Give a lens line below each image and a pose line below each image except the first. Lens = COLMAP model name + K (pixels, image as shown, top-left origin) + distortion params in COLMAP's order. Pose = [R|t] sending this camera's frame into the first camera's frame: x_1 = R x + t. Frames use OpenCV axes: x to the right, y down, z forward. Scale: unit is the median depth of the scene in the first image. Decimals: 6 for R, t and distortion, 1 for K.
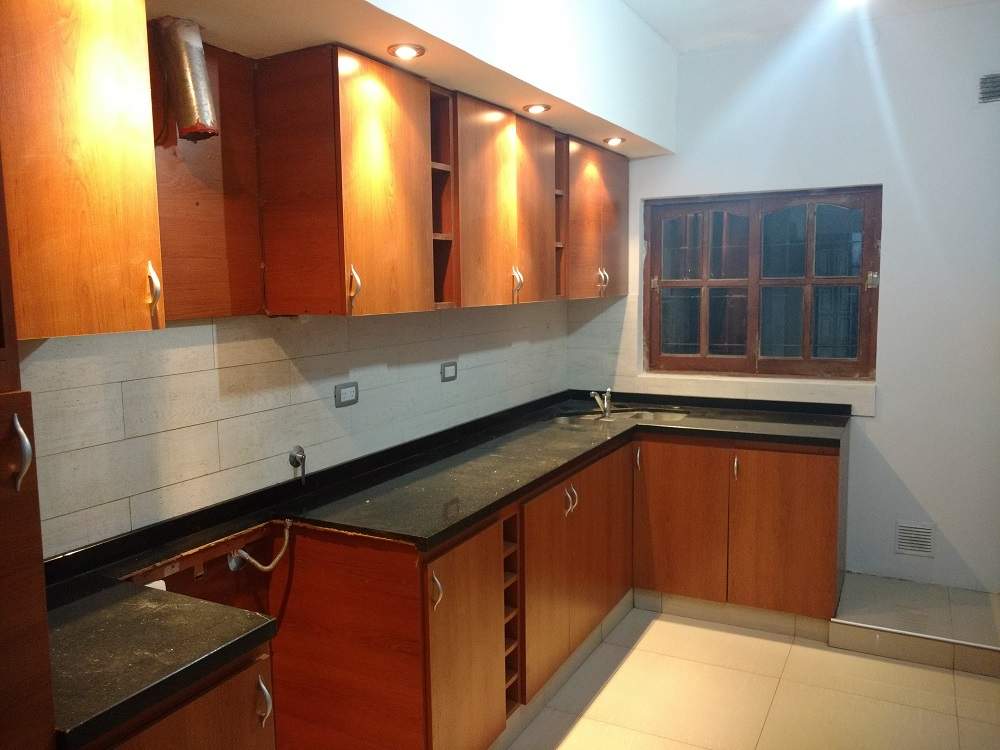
lens RADIAL K [[770.9, 0, 500.0], [0, 770.9, 375.0], [0, 0, 1]] dist [-0.001894, -0.001472]
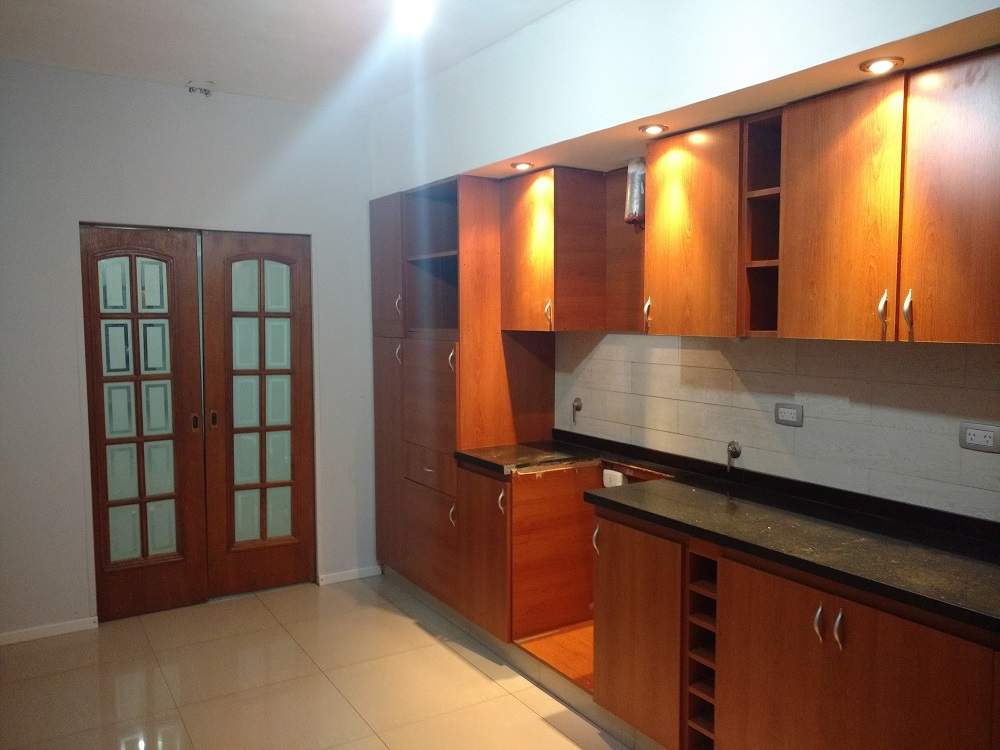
lens RADIAL K [[770.9, 0, 500.0], [0, 770.9, 375.0], [0, 0, 1]] dist [-0.001894, -0.001472]
pose [[-0.491510, 0.081110, -0.867087, 1.027426], [-0.100213, 0.983772, 0.148831, -0.165198], [0.865087, 0.160045, -0.475405, 1.301974]]
